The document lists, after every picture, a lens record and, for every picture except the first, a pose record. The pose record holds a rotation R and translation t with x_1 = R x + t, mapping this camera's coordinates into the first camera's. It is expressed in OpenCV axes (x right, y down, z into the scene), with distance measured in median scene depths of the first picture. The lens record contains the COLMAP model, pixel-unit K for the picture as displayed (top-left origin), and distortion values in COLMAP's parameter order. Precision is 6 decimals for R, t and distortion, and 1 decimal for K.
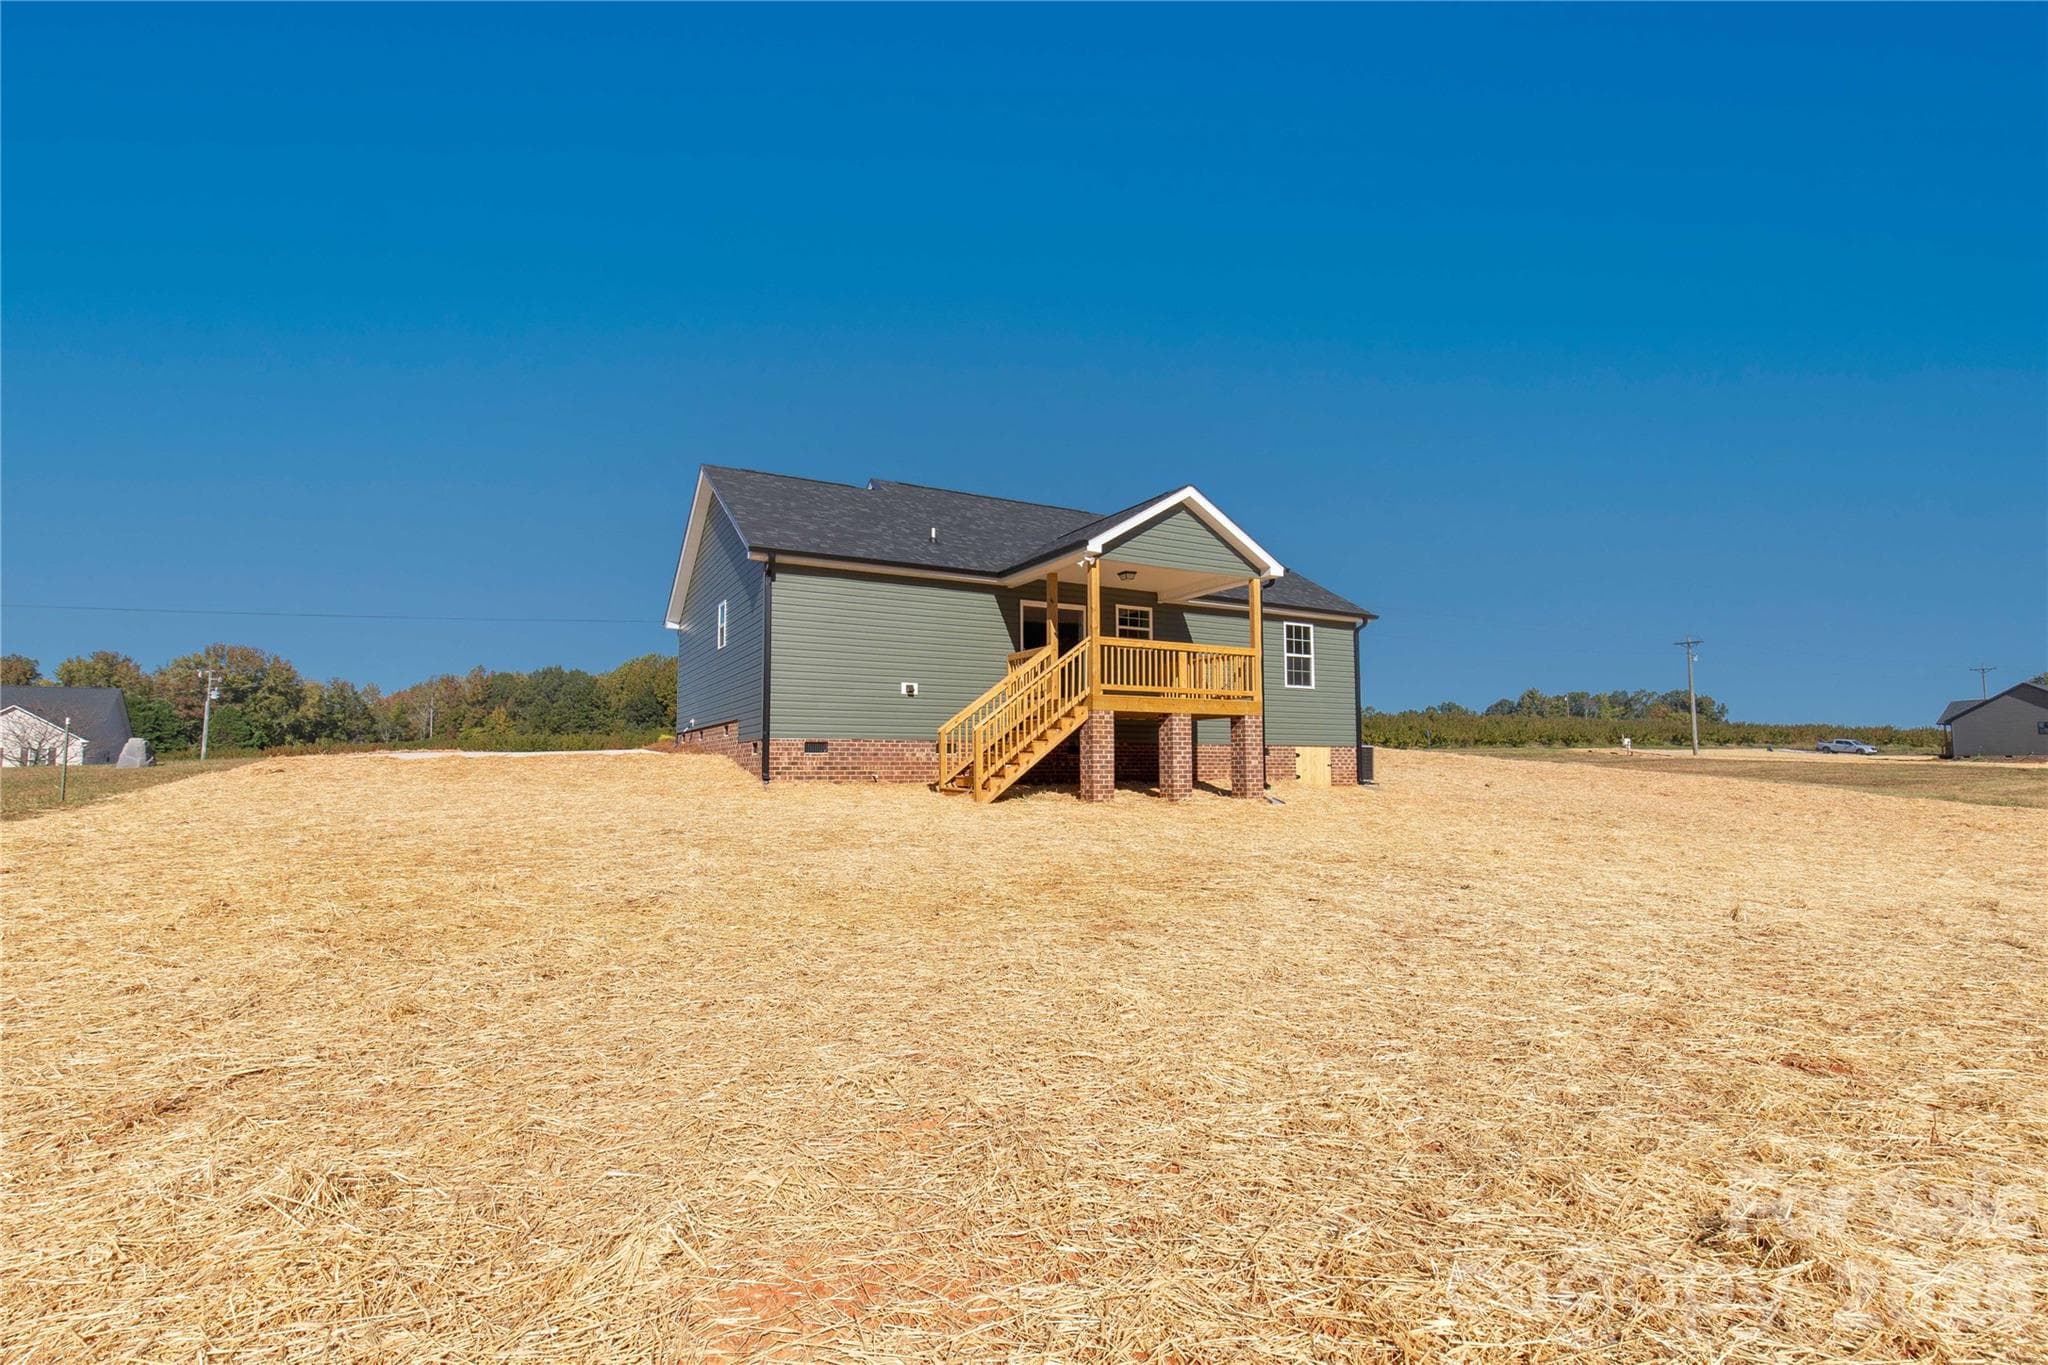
lens RADIAL K [[962.0, 0, 1058.5], [0, 962.0, 678.6], [0, 0, 1]] dist [0.000760, 0.000057]
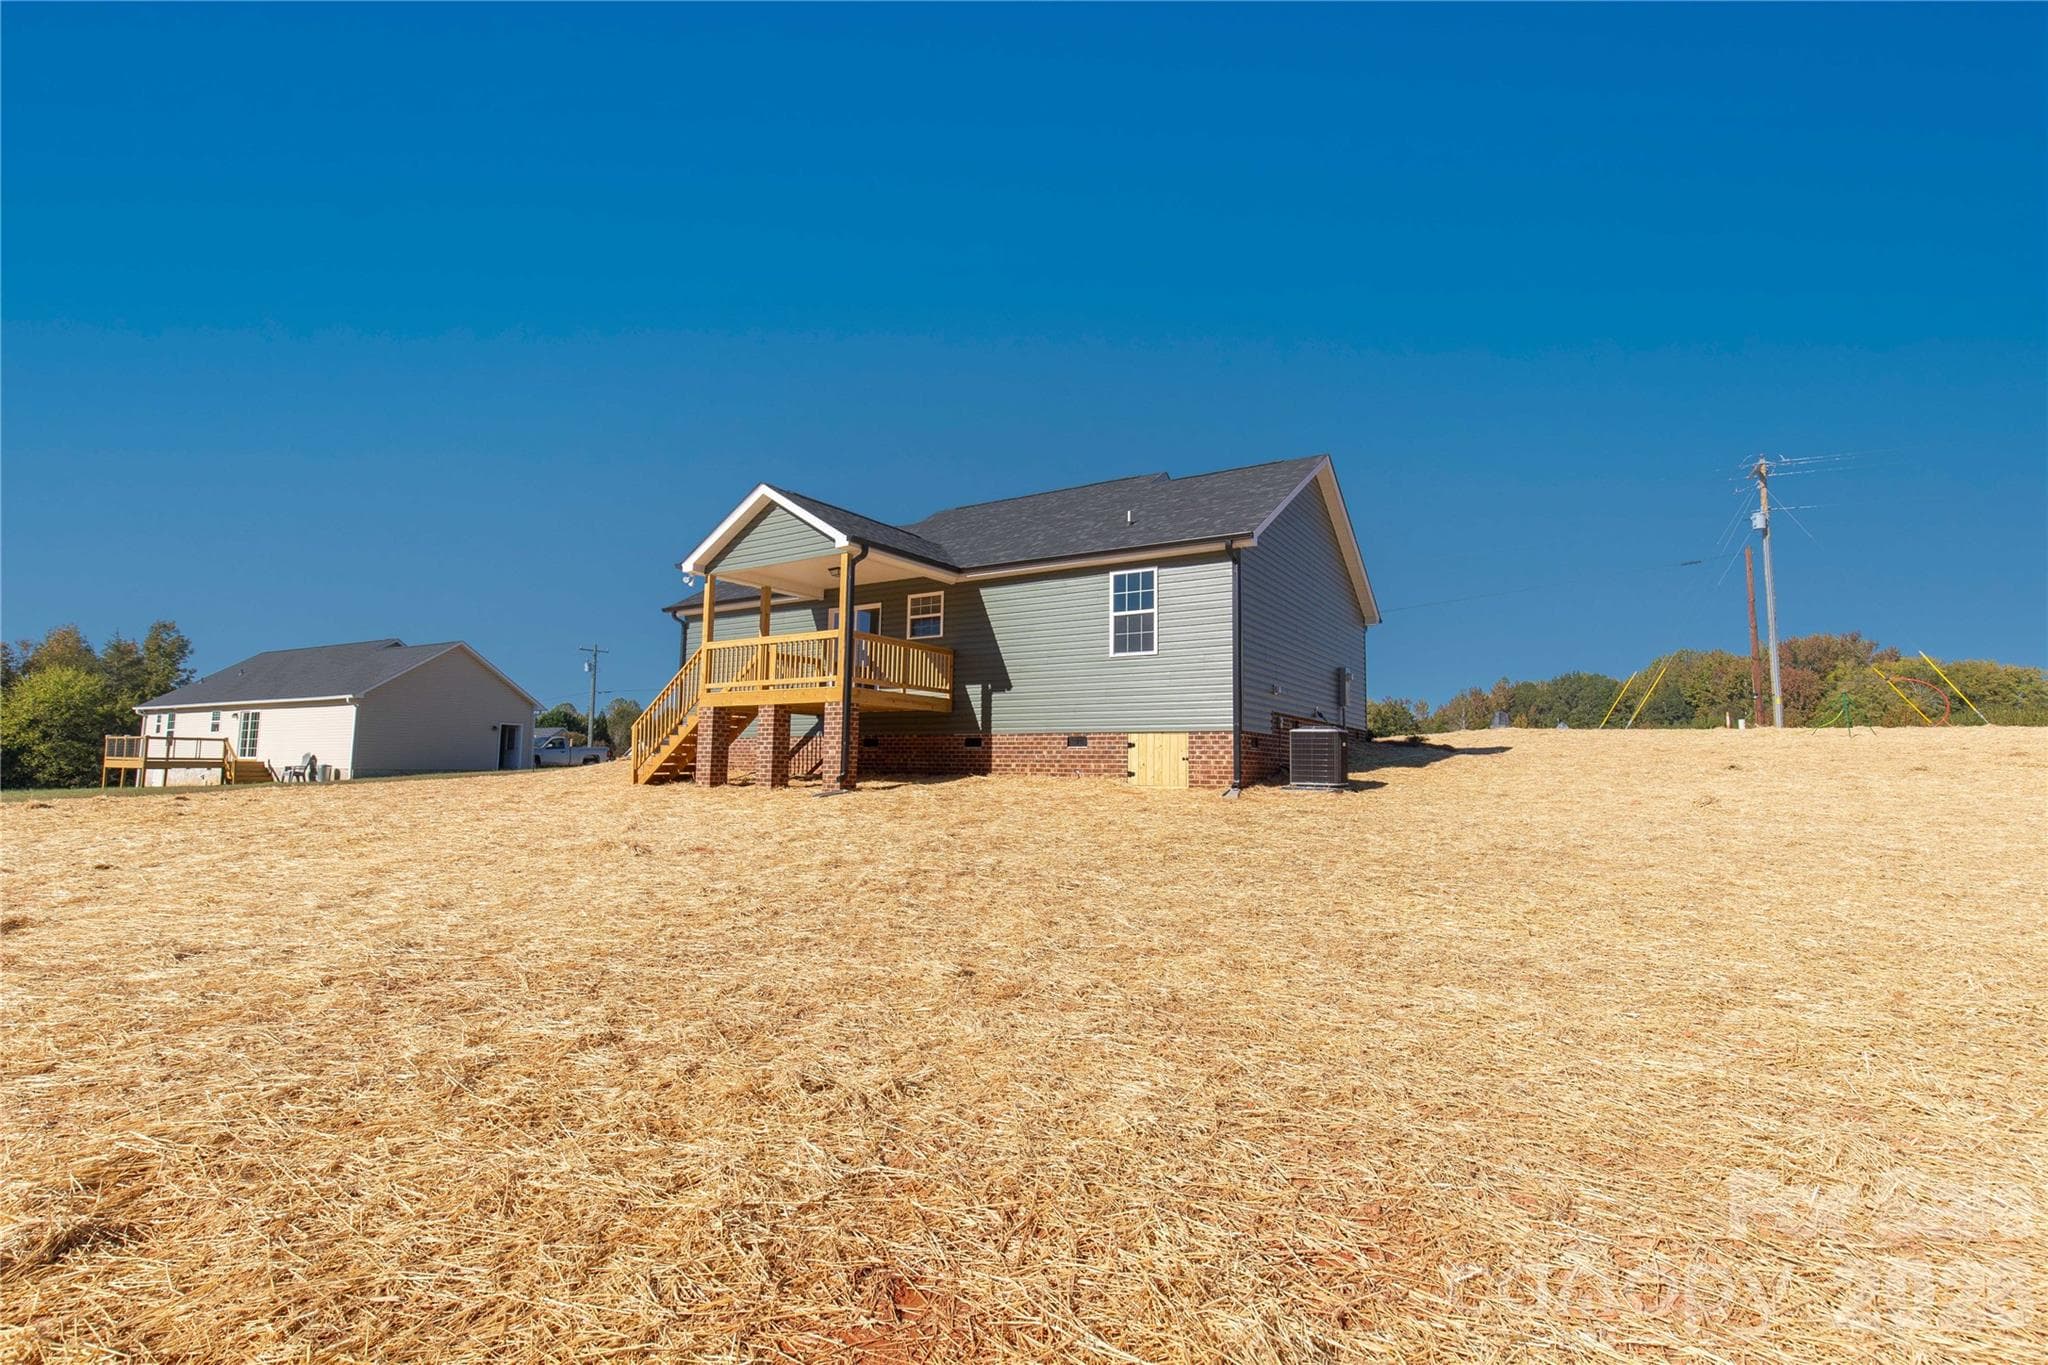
lens RADIAL K [[962.0, 0, 1058.5], [0, 962.0, 678.6], [0, 0, 1]] dist [0.000760, 0.000057]
pose [[0.457782, -0.077943, -0.885641, 0.889334], [0.070197, 0.996209, -0.051390, 0.062232], [0.886289, -0.038644, 0.461518, 0.603357]]
